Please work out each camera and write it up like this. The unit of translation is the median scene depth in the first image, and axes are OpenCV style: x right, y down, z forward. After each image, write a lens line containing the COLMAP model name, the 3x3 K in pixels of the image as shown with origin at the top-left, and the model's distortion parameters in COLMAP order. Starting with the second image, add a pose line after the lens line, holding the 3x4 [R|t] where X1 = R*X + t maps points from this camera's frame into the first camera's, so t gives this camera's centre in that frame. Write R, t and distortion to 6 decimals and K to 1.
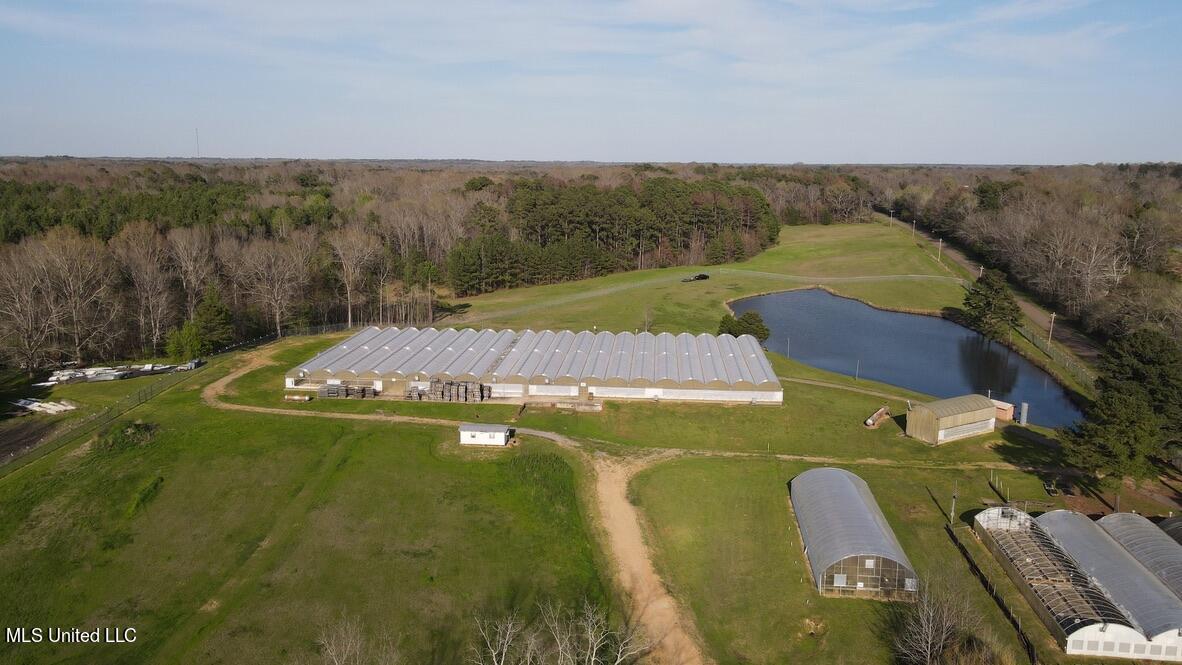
lens RADIAL K [[865.0, 0, 591.0], [0, 865.0, 332.5], [0, 0, 1]] dist [-0.002841, 0.024116]
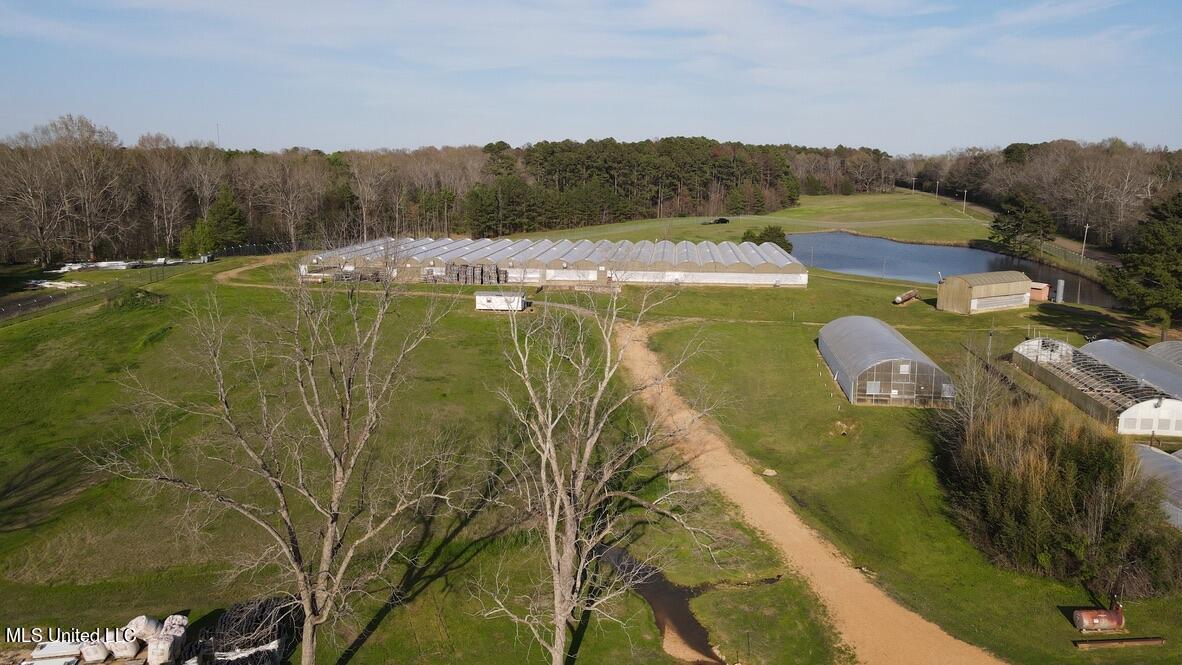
lens RADIAL K [[865.0, 0, 591.0], [0, 865.0, 332.5], [0, 0, 1]] dist [-0.002841, 0.024116]
pose [[0.999800, 0.000961, -0.019975, -0.001703], [-0.001090, 0.999978, -0.006471, 0.138200], [0.019969, 0.006491, 0.999780, 0.026091]]
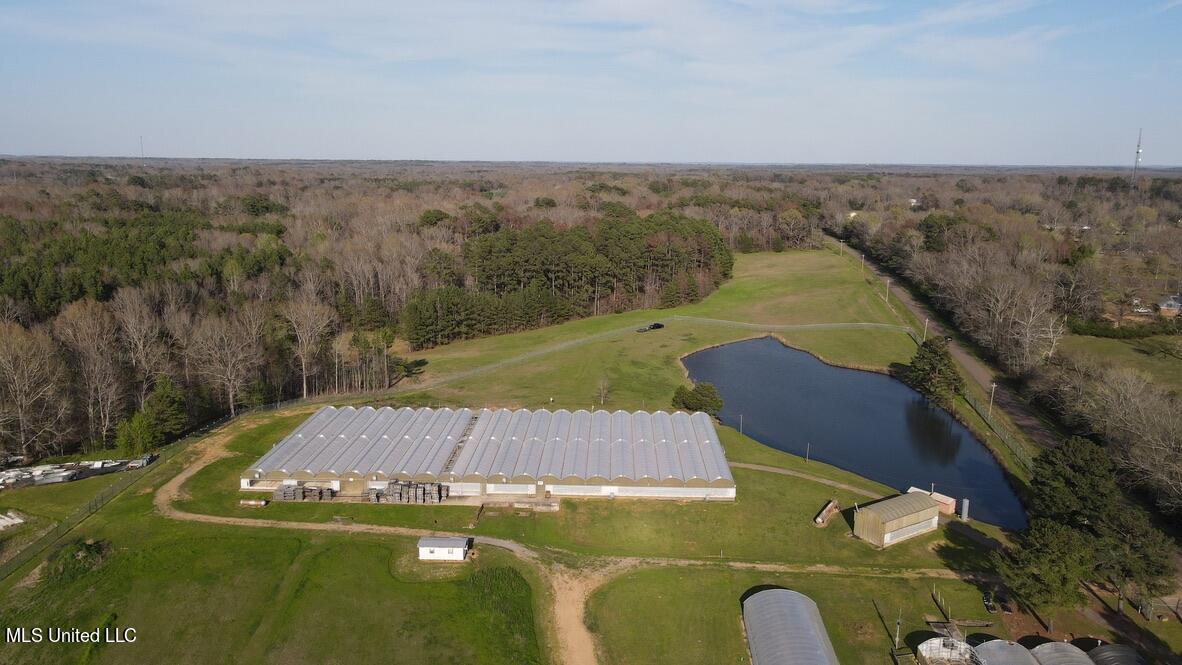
lens RADIAL K [[865.0, 0, 591.0], [0, 865.0, 332.5], [0, 0, 1]] dist [-0.002841, 0.024116]
pose [[0.998703, -0.007526, 0.050365, 0.000451], [0.007473, 0.999971, 0.001232, -0.116371], [-0.050372, -0.000854, 0.998730, -0.014571]]
